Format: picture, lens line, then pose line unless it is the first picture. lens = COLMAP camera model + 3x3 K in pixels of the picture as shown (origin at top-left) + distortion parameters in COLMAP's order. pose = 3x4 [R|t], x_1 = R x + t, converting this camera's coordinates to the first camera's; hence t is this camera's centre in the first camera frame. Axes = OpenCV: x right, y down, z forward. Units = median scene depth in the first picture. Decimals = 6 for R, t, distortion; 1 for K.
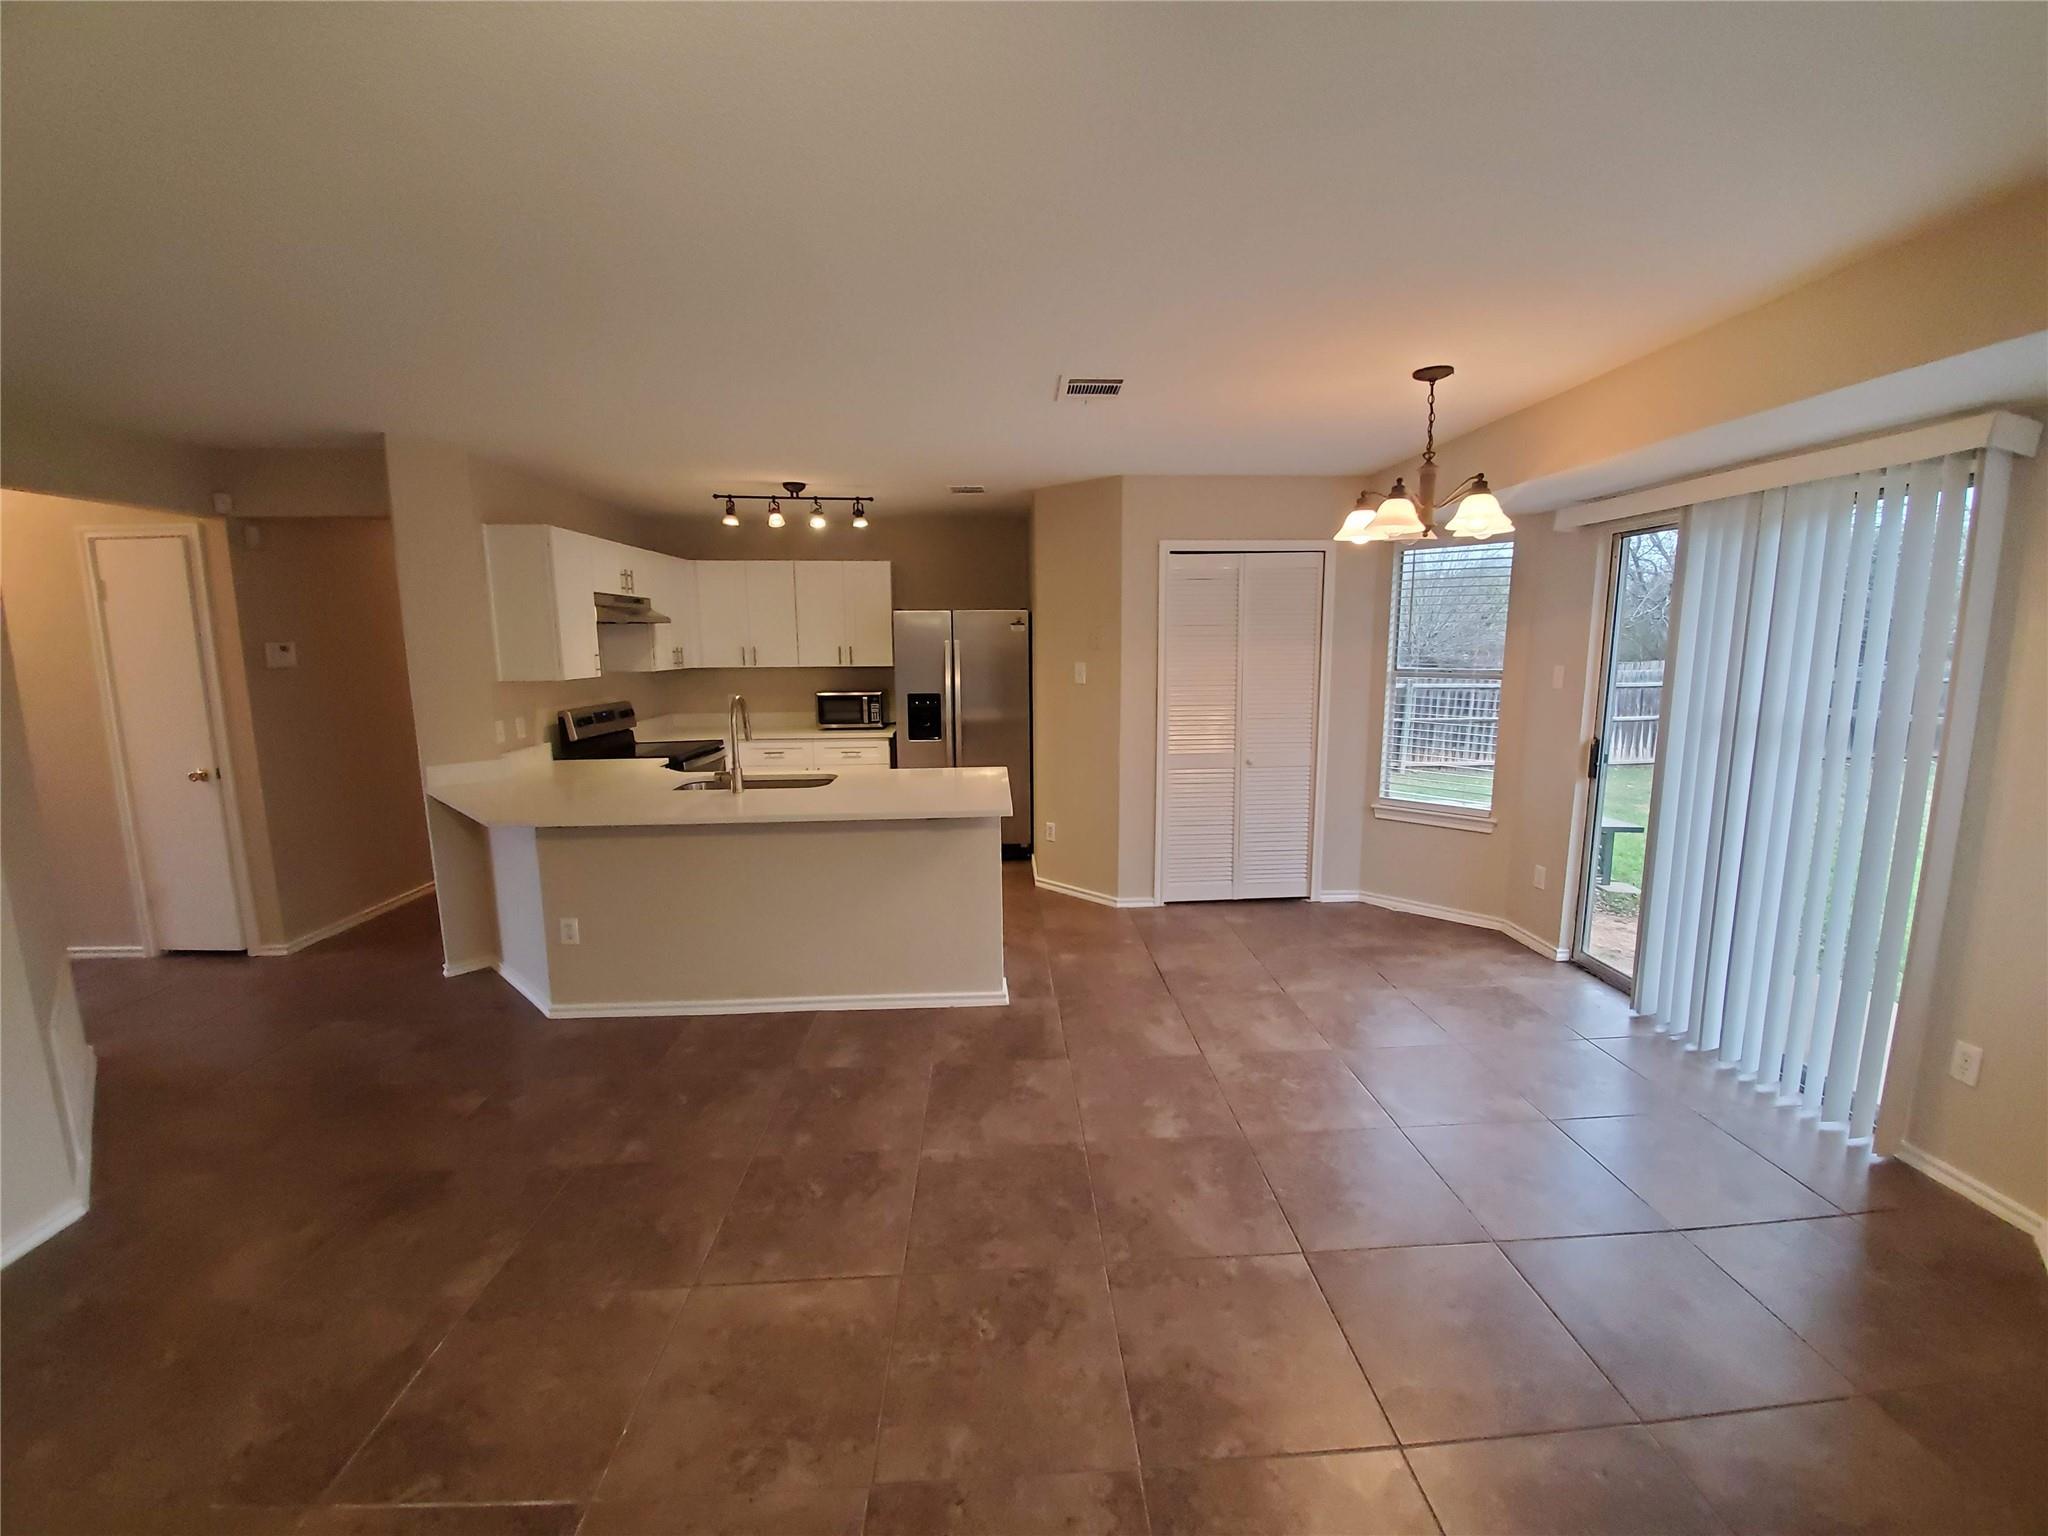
lens RADIAL K [[811.3, 0, 1041.4], [0, 811.3, 756.7], [0, 0, 1]] dist [-0.000387, -0.009765]
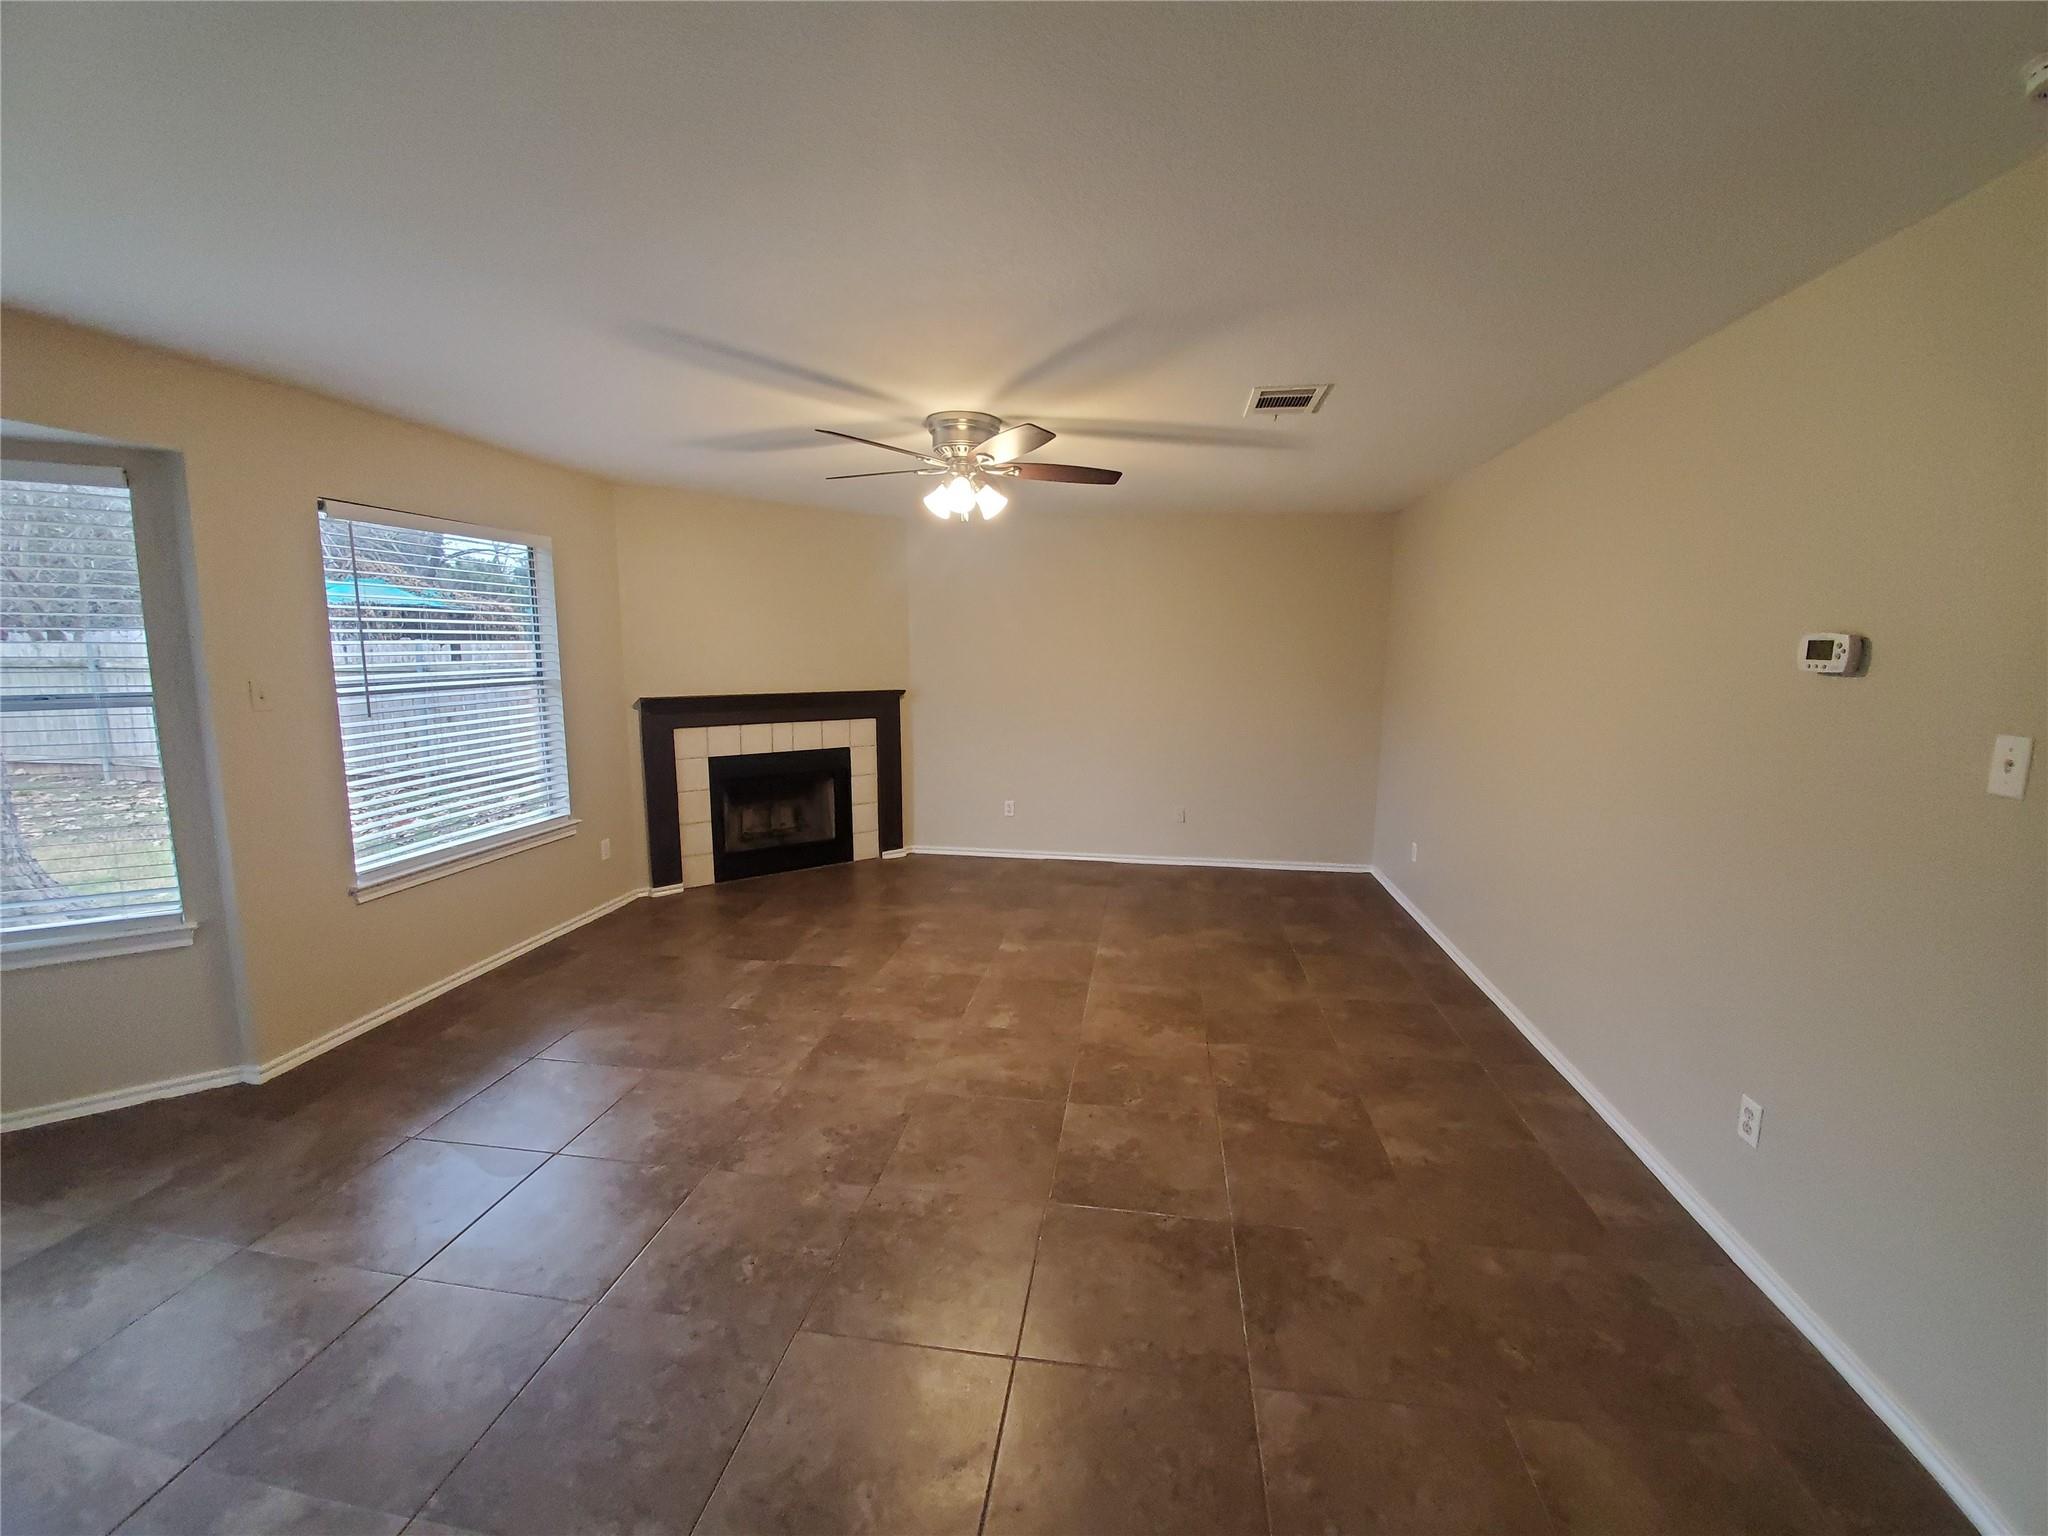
lens RADIAL K [[811.3, 0, 1044.4], [0, 811.3, 753.5], [0, 0, 1]] dist [-0.000387, -0.009765]
pose [[-0.980697, -0.026596, 0.193714, -0.313377], [0.027689, 0.961833, 0.272232, -0.122750], [-0.193561, 0.272341, -0.942531, 0.839794]]
